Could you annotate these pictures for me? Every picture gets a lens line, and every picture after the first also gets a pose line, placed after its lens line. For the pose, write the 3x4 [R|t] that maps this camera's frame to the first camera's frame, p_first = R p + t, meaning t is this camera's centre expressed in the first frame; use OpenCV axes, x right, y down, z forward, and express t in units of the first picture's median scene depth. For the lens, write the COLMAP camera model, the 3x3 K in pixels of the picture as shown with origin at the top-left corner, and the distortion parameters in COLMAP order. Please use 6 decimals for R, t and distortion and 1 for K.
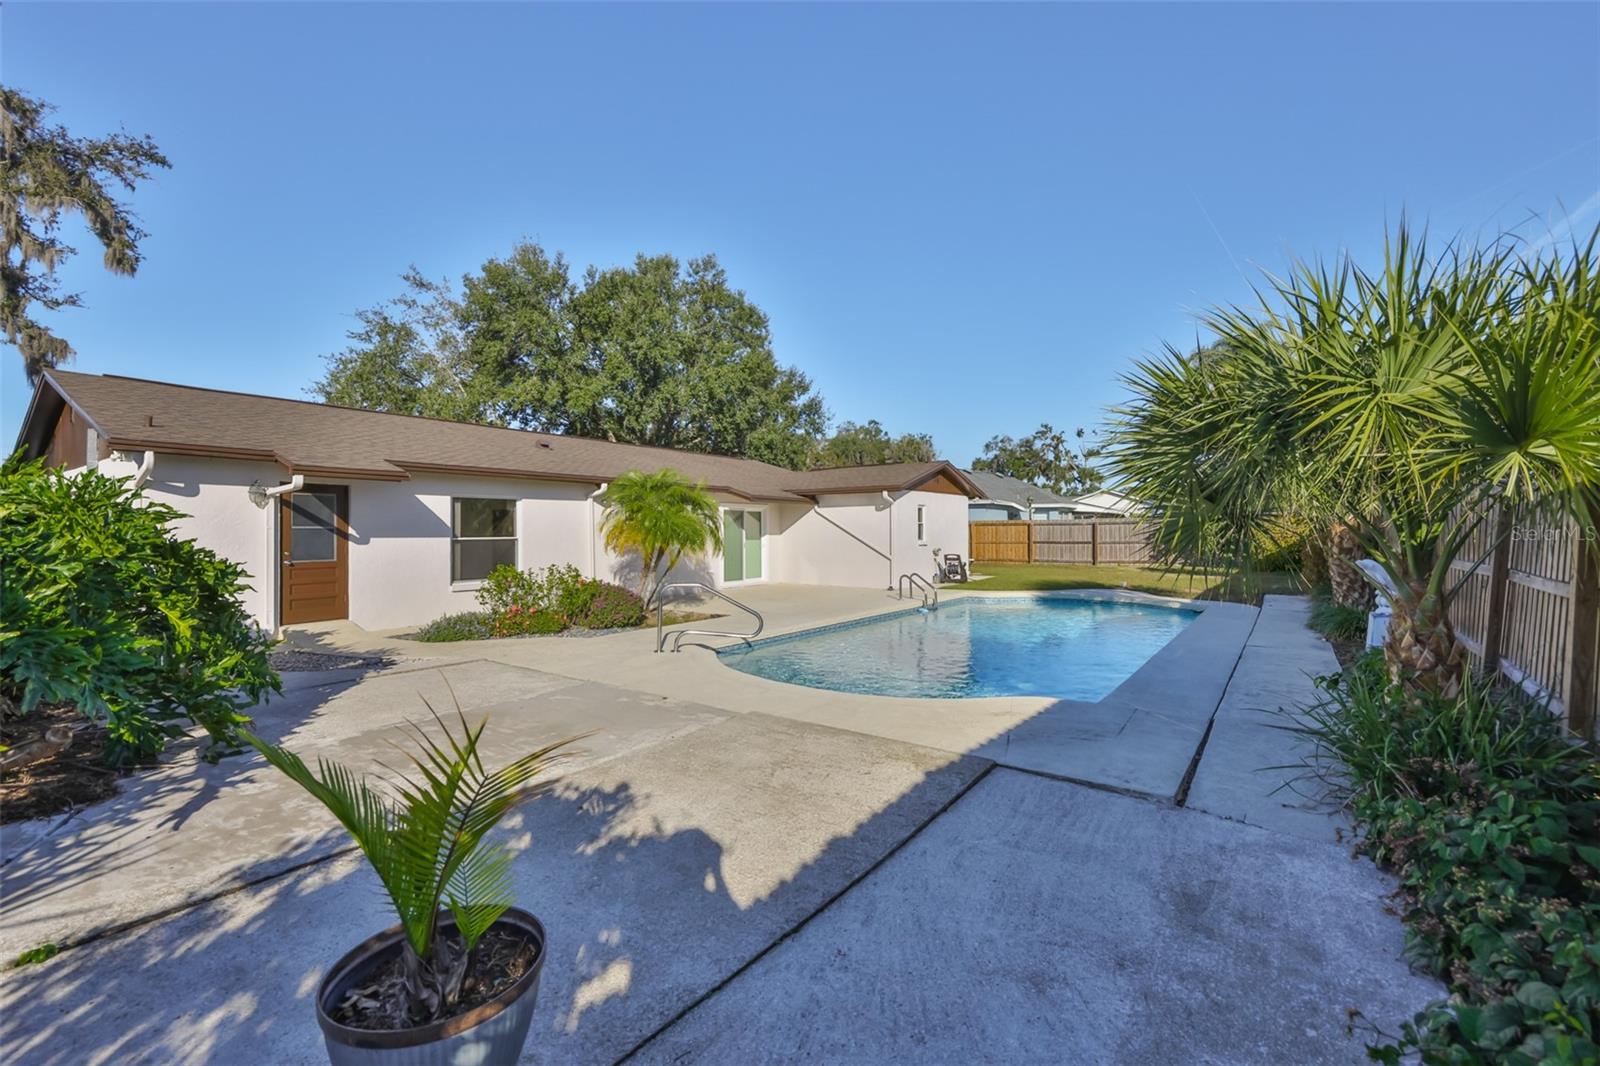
lens RADIAL K [[684.9, 0, 807.1], [0, 684.9, 538.9], [0, 0, 1]] dist [-0.010987, 0.002828]
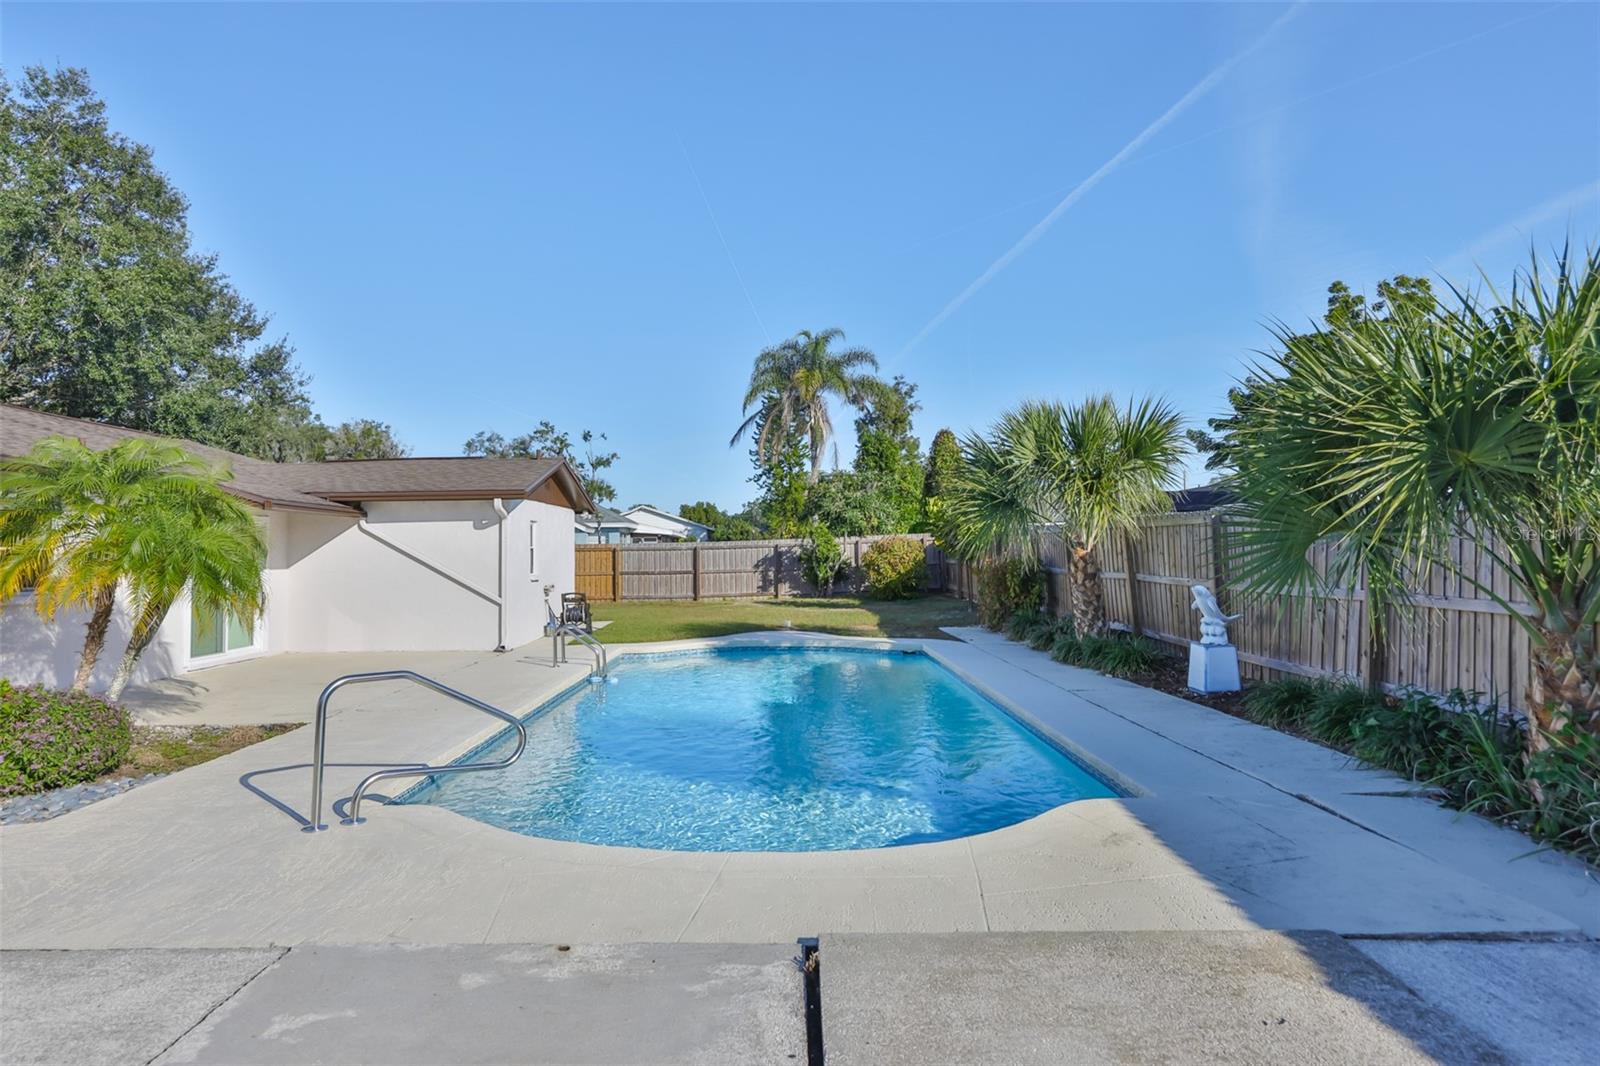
lens RADIAL K [[887.7, 0, 795.1], [0, 887.7, 516.8], [0, 0, 1]] dist [0.002231, -0.002201]
pose [[0.810831, 0.018703, 0.584982, -0.094522], [0.015613, 0.998442, -0.053562, -0.001990], [-0.585073, 0.052563, 0.809276, 0.098683]]
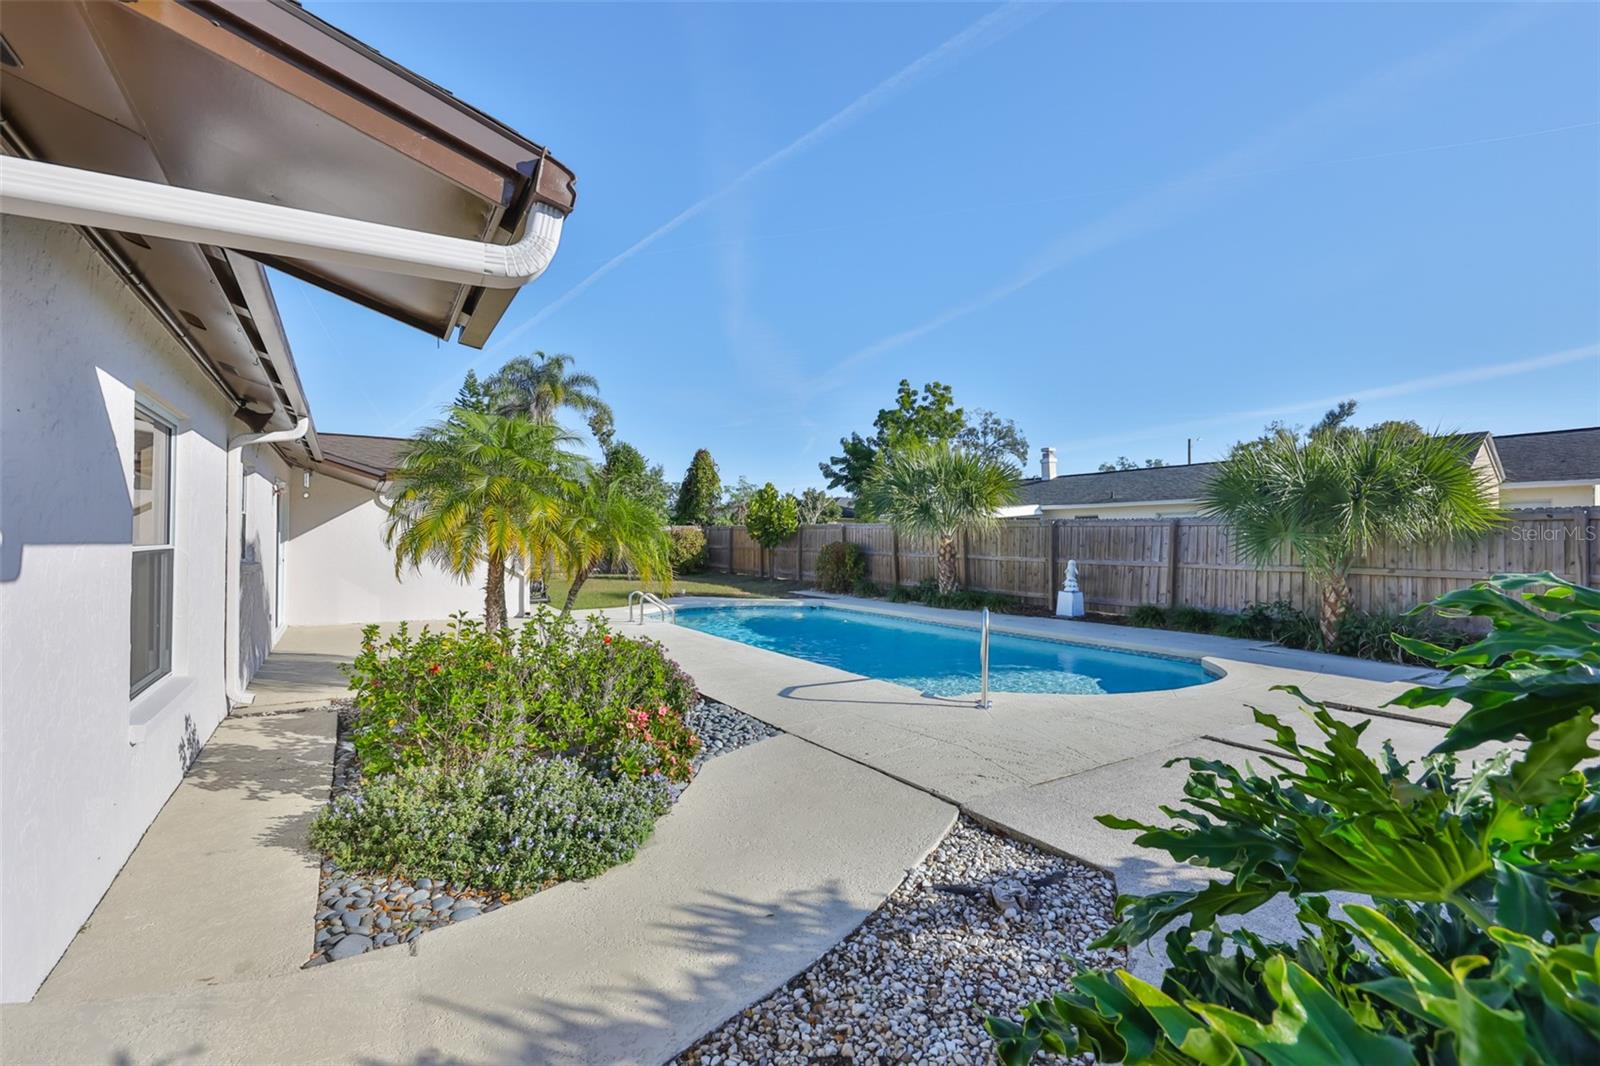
lens RADIAL K [[684.9, 0, 807.8], [0, 684.9, 541.0], [0, 0, 1]] dist [-0.010987, 0.002828]
pose [[0.363757, 0.010088, 0.931439, -0.297939], [0.001612, 0.999933, -0.011459, 0.000804], [-0.931492, 0.005669, 0.363716, 0.290755]]
